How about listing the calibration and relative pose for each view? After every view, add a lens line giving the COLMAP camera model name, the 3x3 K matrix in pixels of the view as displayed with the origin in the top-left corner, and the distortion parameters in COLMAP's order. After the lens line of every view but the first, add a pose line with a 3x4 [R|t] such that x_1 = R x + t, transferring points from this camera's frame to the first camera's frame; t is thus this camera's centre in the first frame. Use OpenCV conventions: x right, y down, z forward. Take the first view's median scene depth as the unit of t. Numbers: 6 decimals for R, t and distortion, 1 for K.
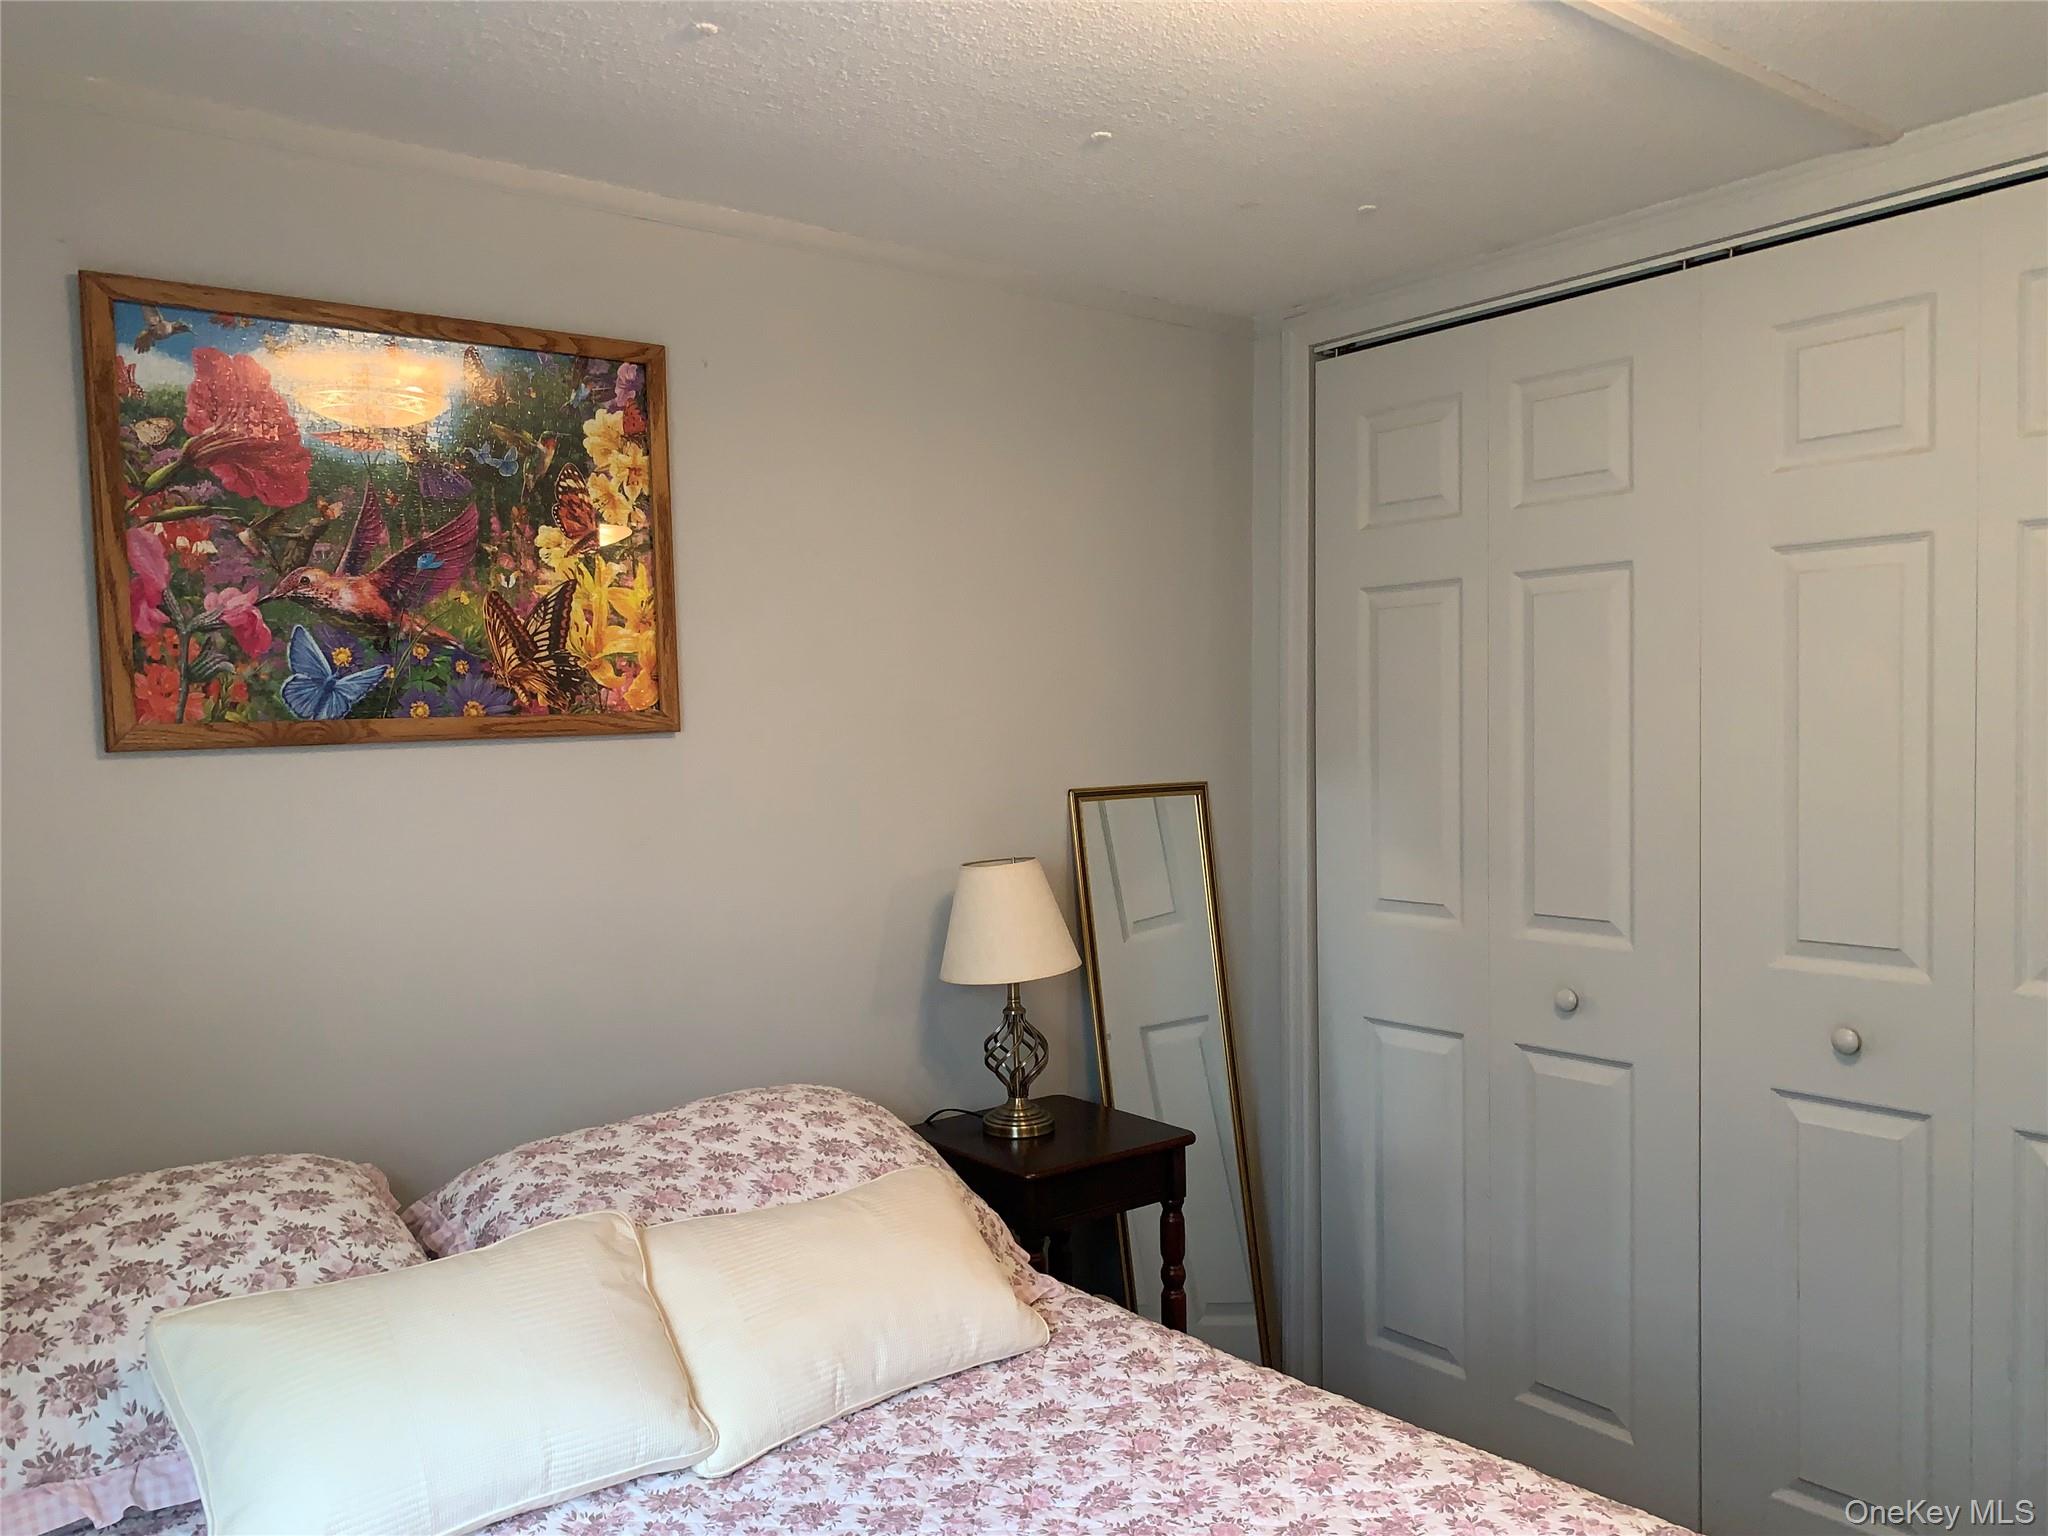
lens RADIAL K [[1554.6, 0, 1024.0], [0, 1554.6, 768.0], [0, 0, 1]] dist [0.030954, -0.064490]
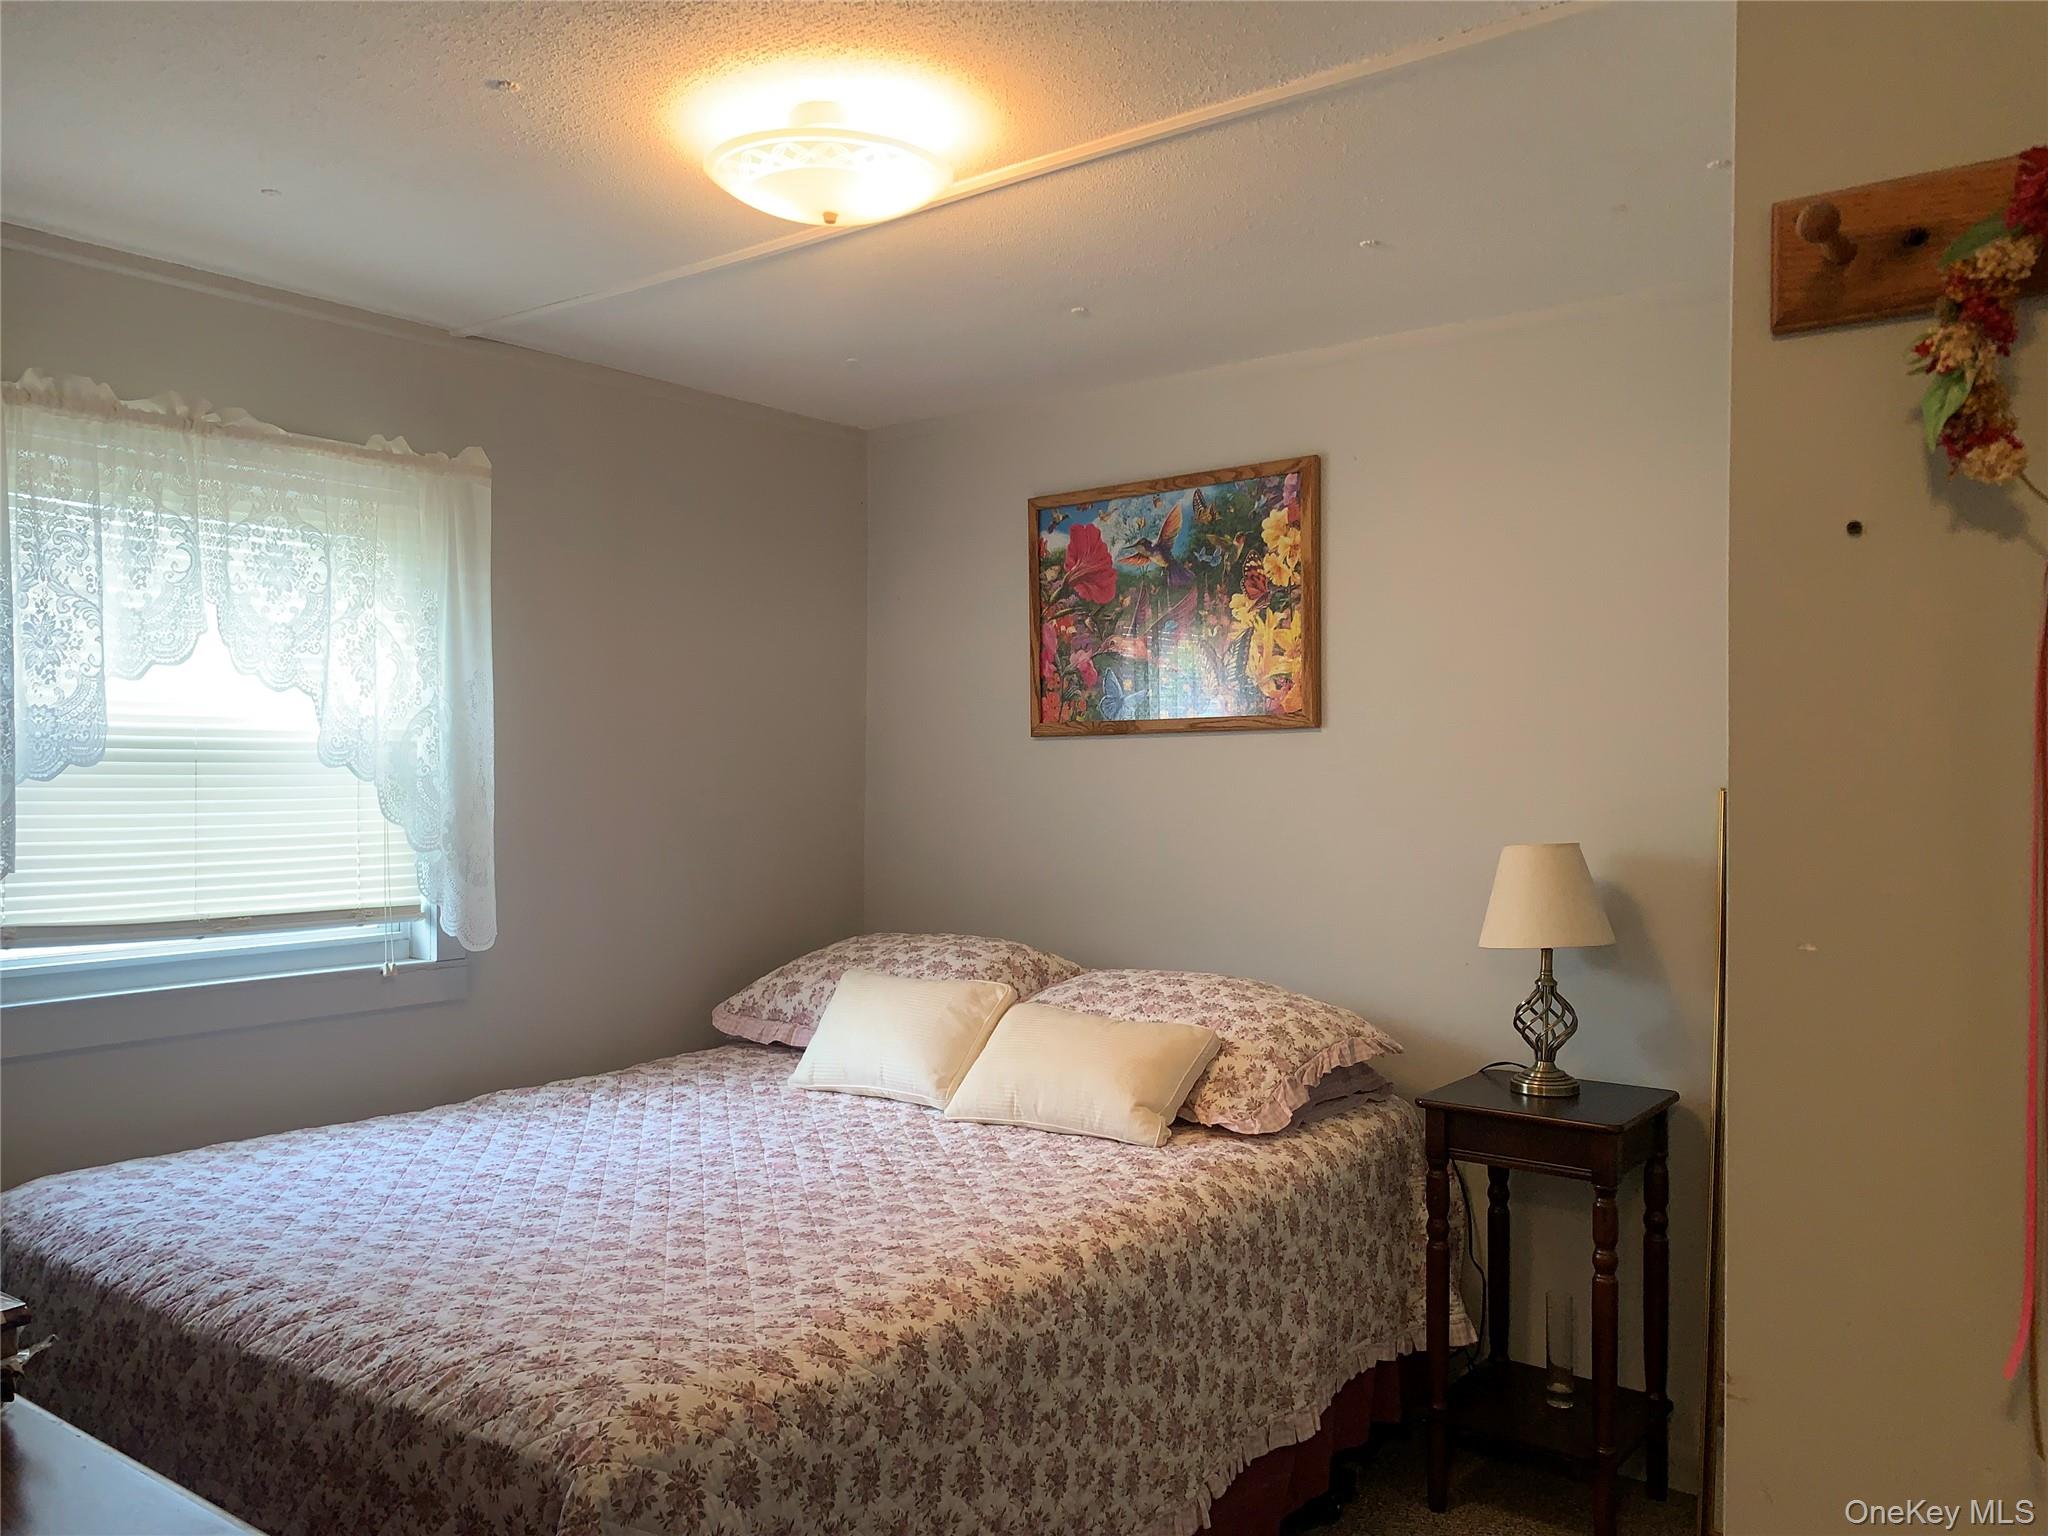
lens RADIAL K [[1554.6, 0, 1024.0], [0, 1554.6, 768.0], [0, 0, 1]] dist [0.030954, -0.064490]
pose [[0.225670, 0.018567, -0.974027, 1.133097], [-0.035130, 0.999323, 0.010910, 0.006984], [0.973570, 0.031755, 0.226169, 0.449816]]
